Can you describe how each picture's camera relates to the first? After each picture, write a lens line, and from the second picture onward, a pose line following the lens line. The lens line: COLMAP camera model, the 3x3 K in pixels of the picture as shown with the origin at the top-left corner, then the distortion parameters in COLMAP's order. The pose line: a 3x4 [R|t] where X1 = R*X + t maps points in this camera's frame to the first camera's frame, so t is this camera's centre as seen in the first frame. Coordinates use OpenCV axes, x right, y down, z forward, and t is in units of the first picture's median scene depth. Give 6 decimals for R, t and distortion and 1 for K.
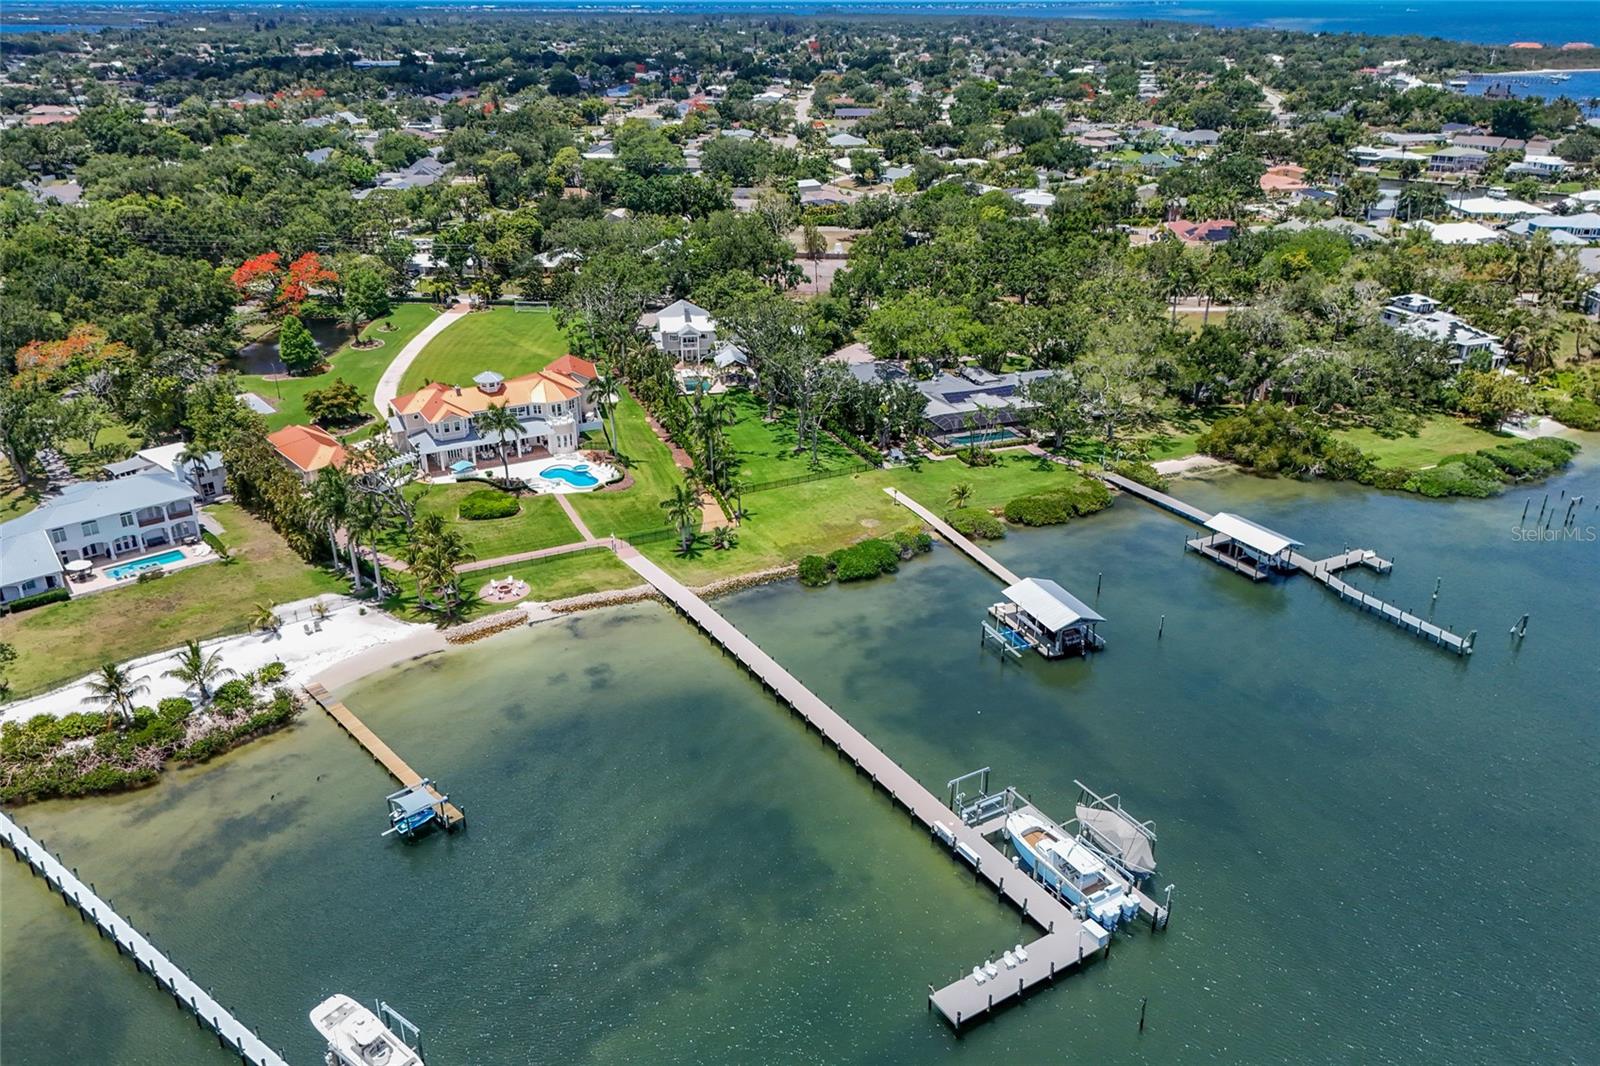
lens RADIAL K [[1208.7, 0, 800.0], [0, 1208.7, 533.0], [0, 0, 1]] dist [0.072650, -0.098863]
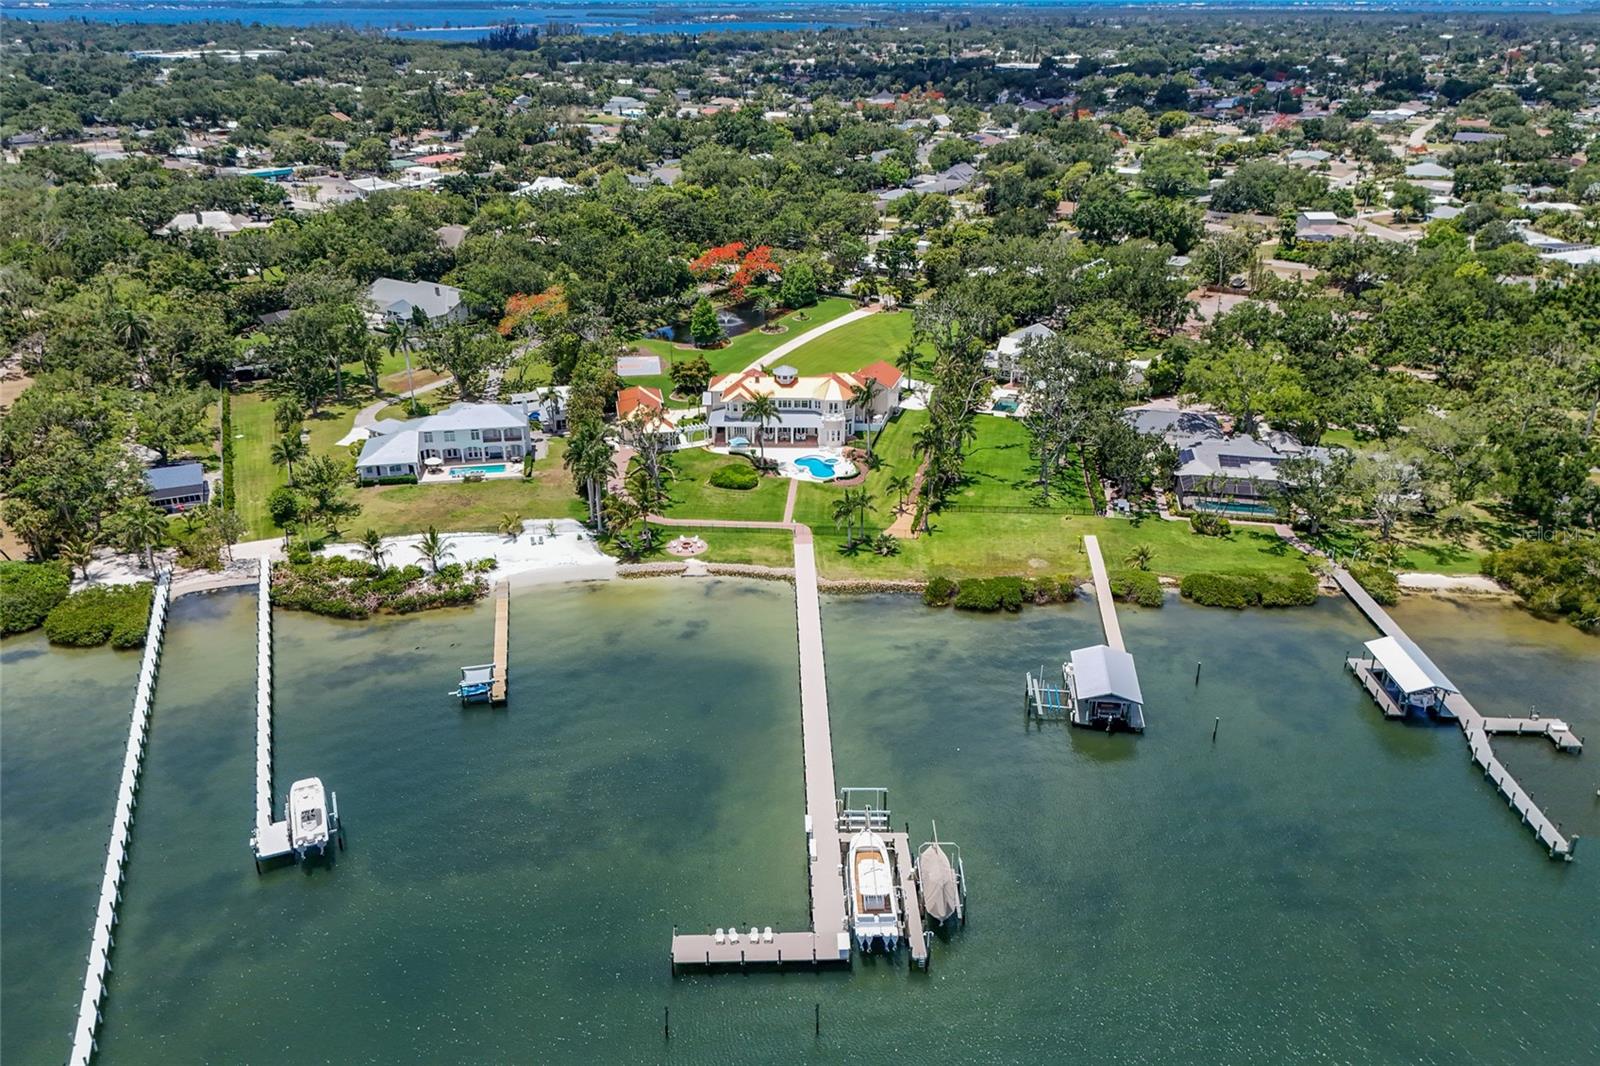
lens RADIAL K [[1204.8, 0, 800.0], [0, 1204.8, 533.0], [0, 0, 1]] dist [0.100110, -0.154038]
pose [[0.857936, 0.208864, -0.469384, 0.378881], [-0.206888, 0.976733, 0.056473, -0.051762], [0.470258, 0.048660, 0.881187, 0.001064]]
